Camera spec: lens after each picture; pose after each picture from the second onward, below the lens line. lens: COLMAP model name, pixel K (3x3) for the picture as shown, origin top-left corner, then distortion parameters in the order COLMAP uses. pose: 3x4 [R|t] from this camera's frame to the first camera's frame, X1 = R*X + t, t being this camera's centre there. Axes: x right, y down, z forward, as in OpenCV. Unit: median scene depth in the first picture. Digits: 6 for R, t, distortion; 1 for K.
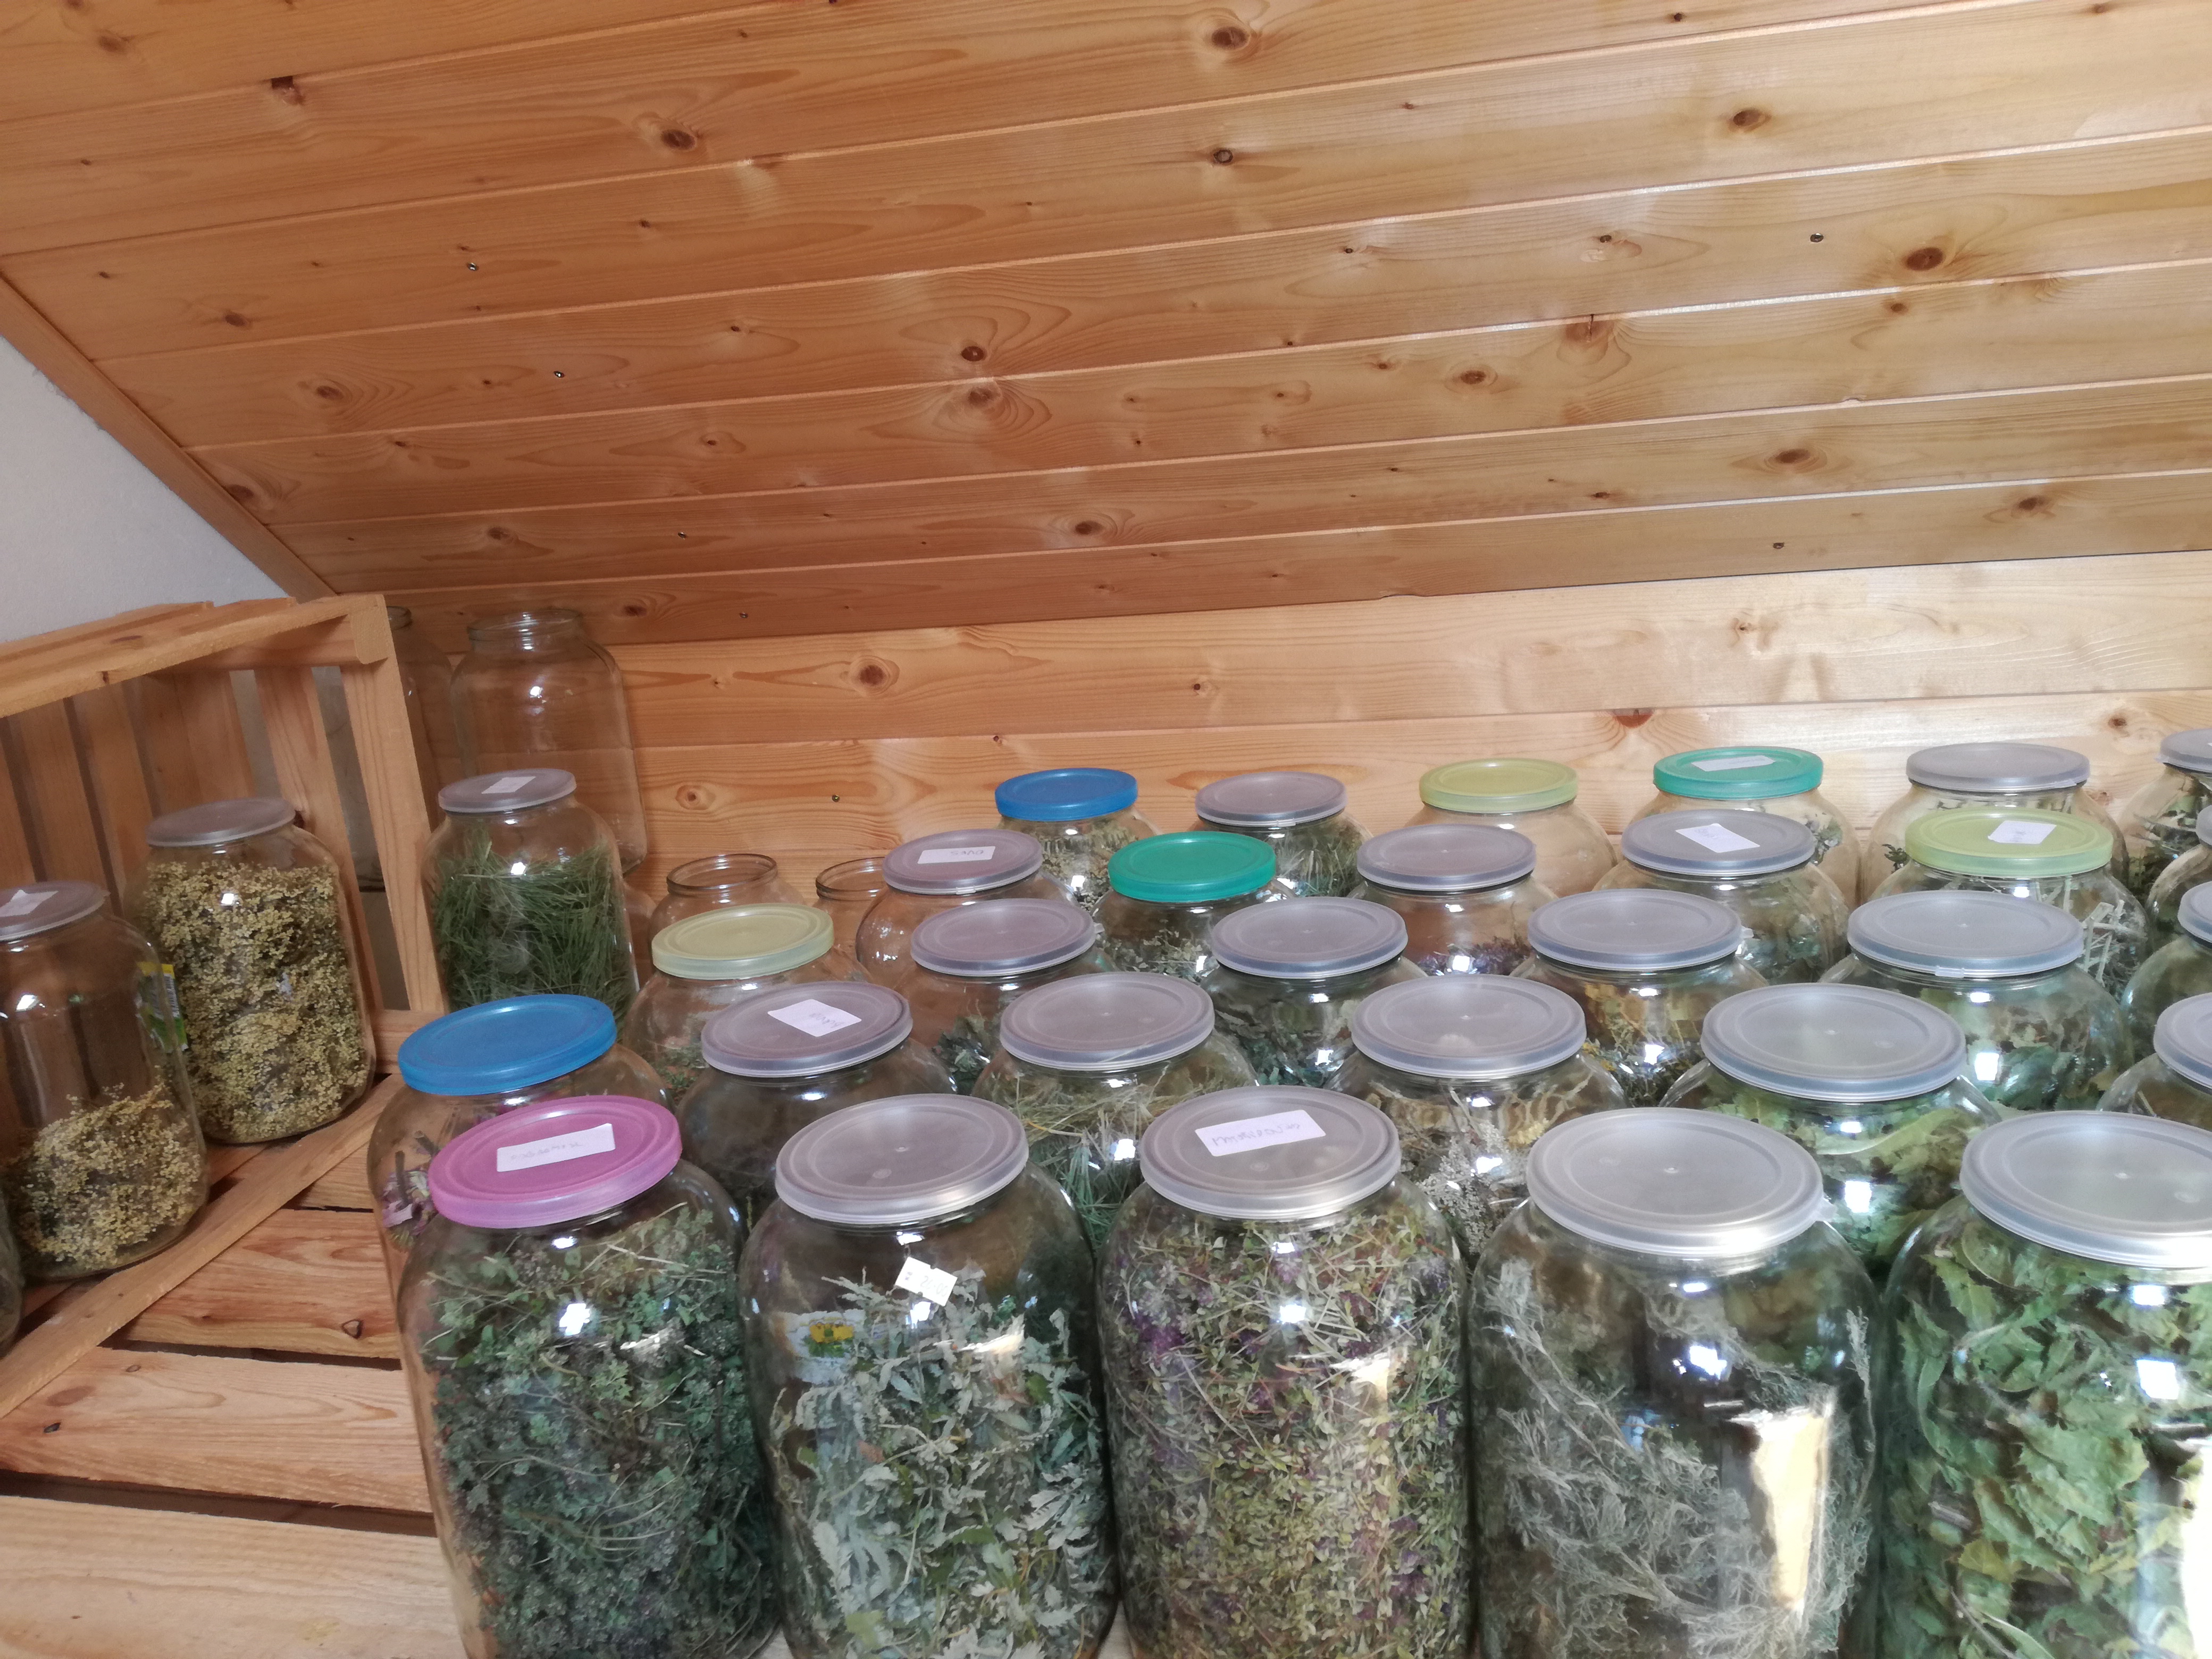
lens RADIAL K [[1712.3, 0, 1078.0], [0, 1712.3, 835.8], [0, 0, 1]] dist [-0.014347, -0.031836]
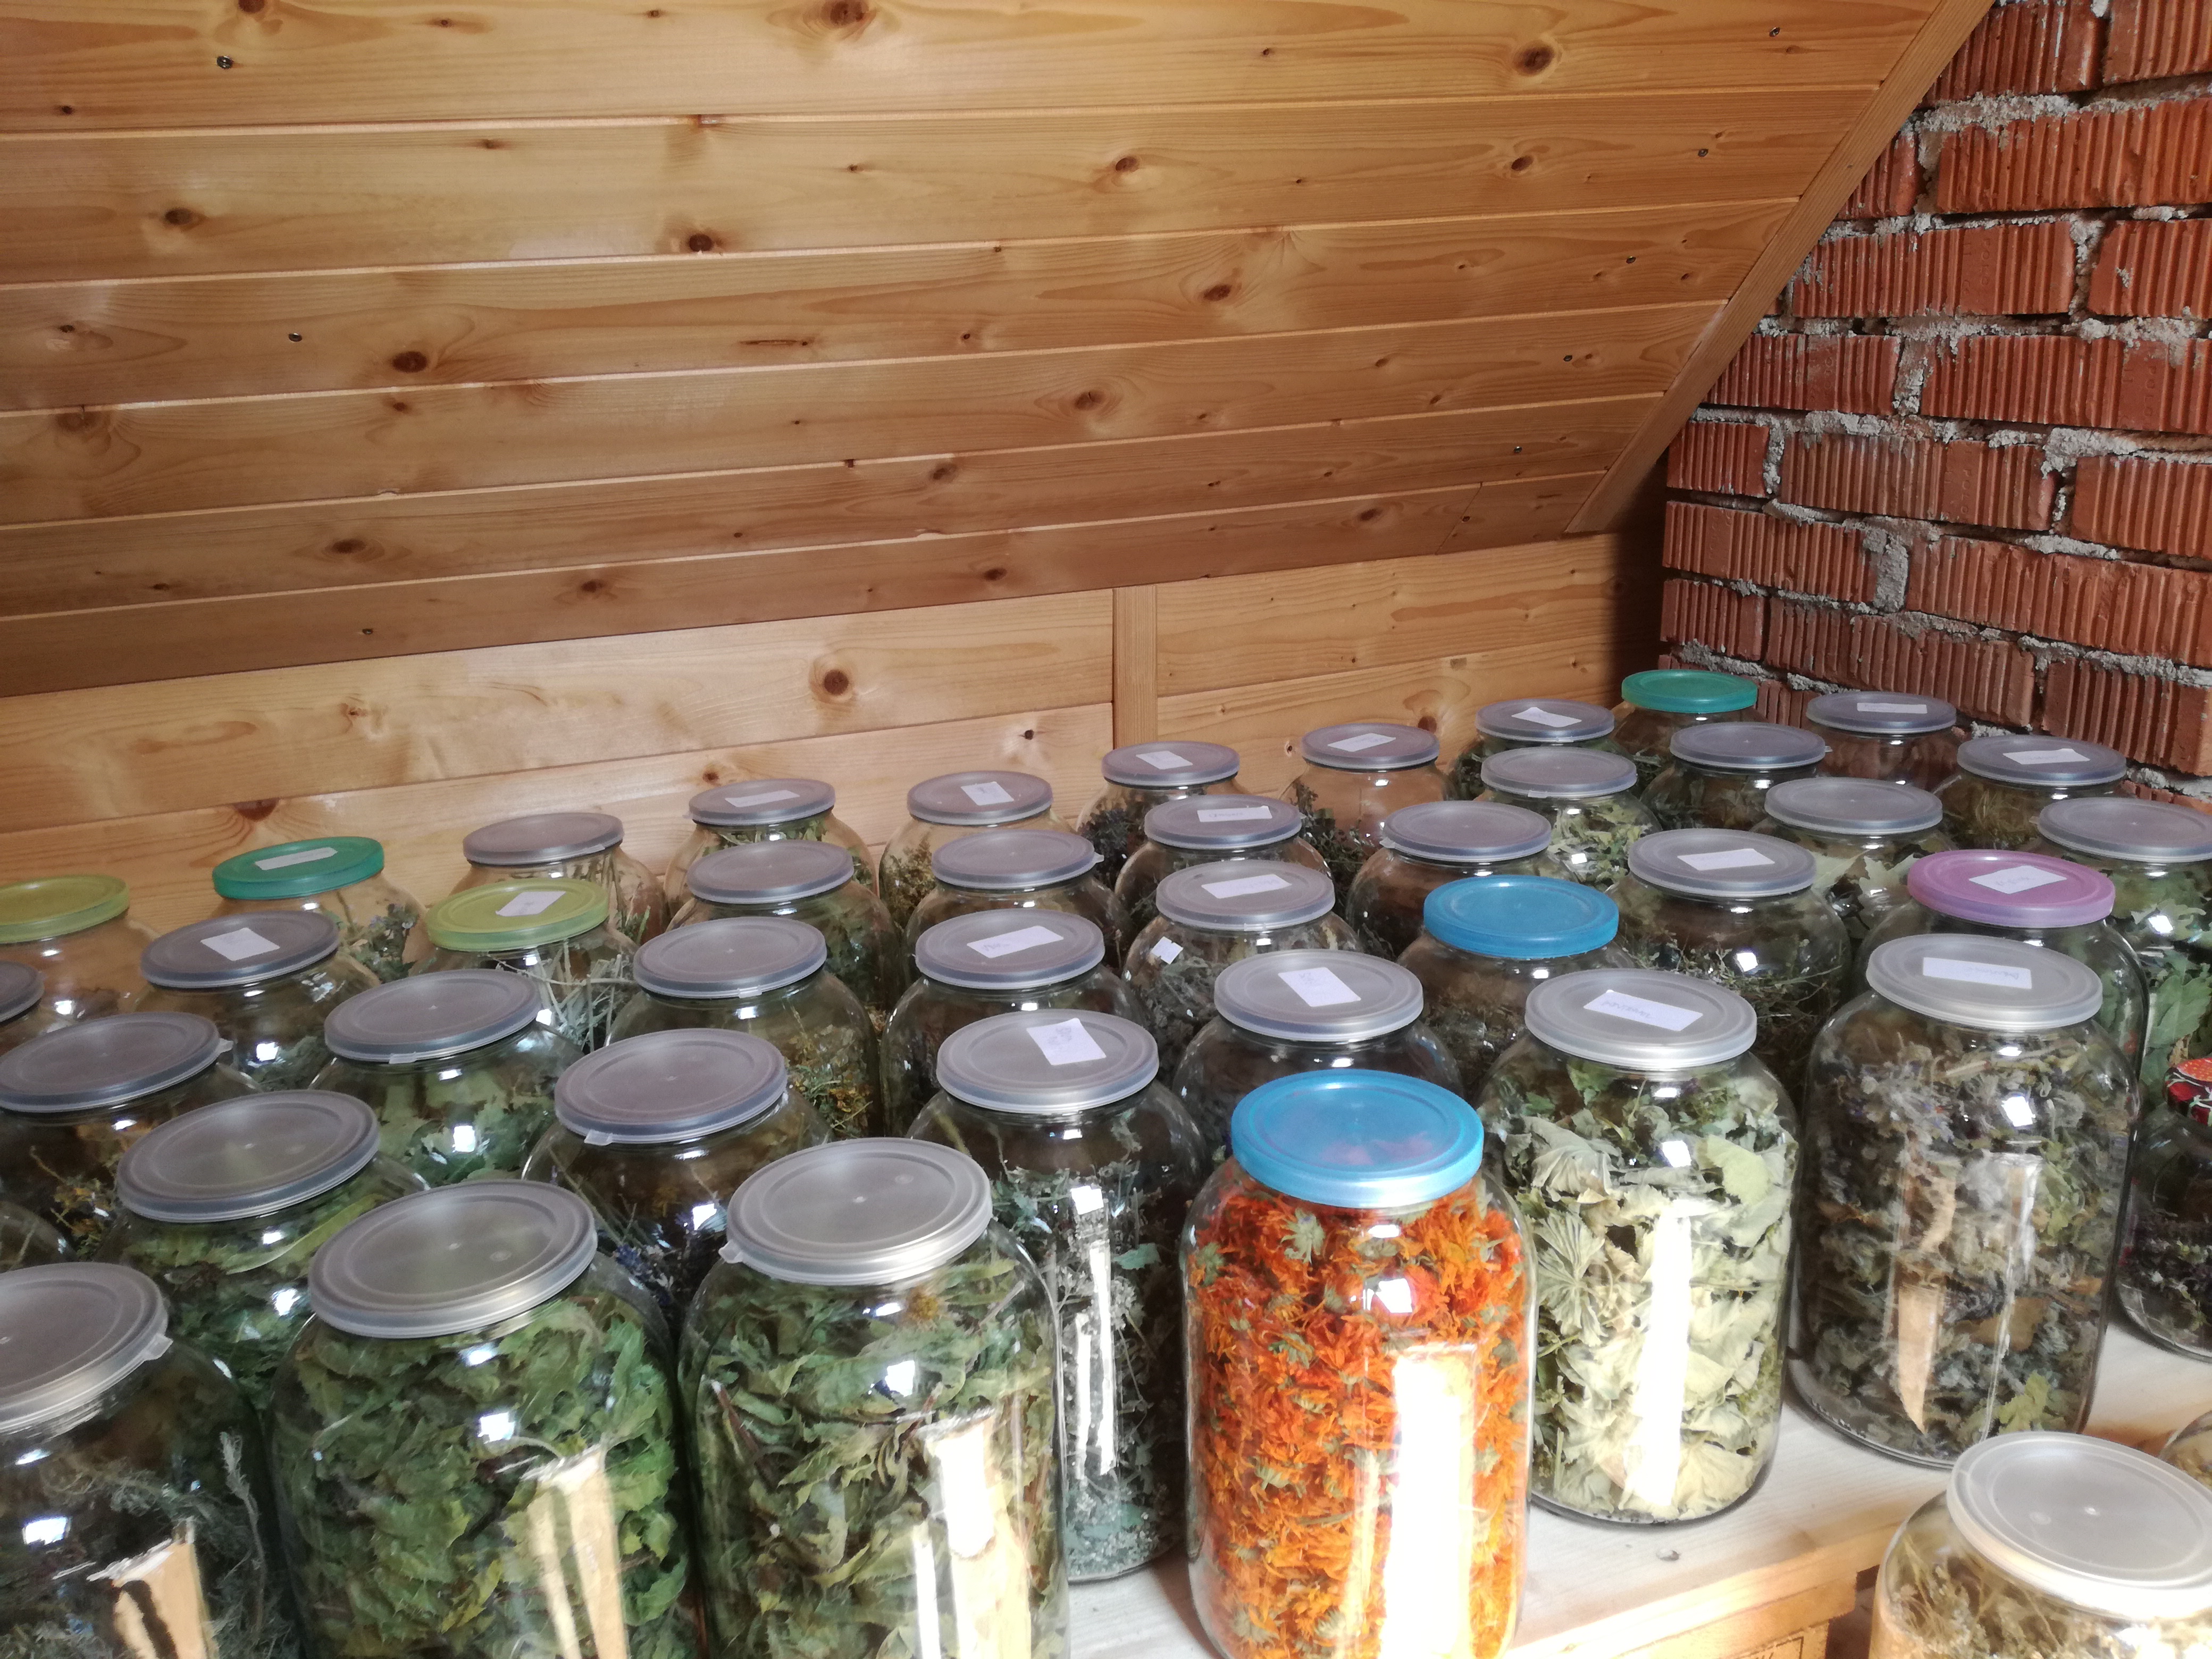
lens RADIAL K [[1712.3, 0, 1084.4], [0, 1712.3, 826.4], [0, 0, 1]] dist [-0.014347, -0.031836]
pose [[0.825197, -0.096191, 0.556594, 0.213310], [0.113913, 0.993487, 0.002808, -0.011579], [-0.553239, 0.061086, 0.830780, -0.075227]]
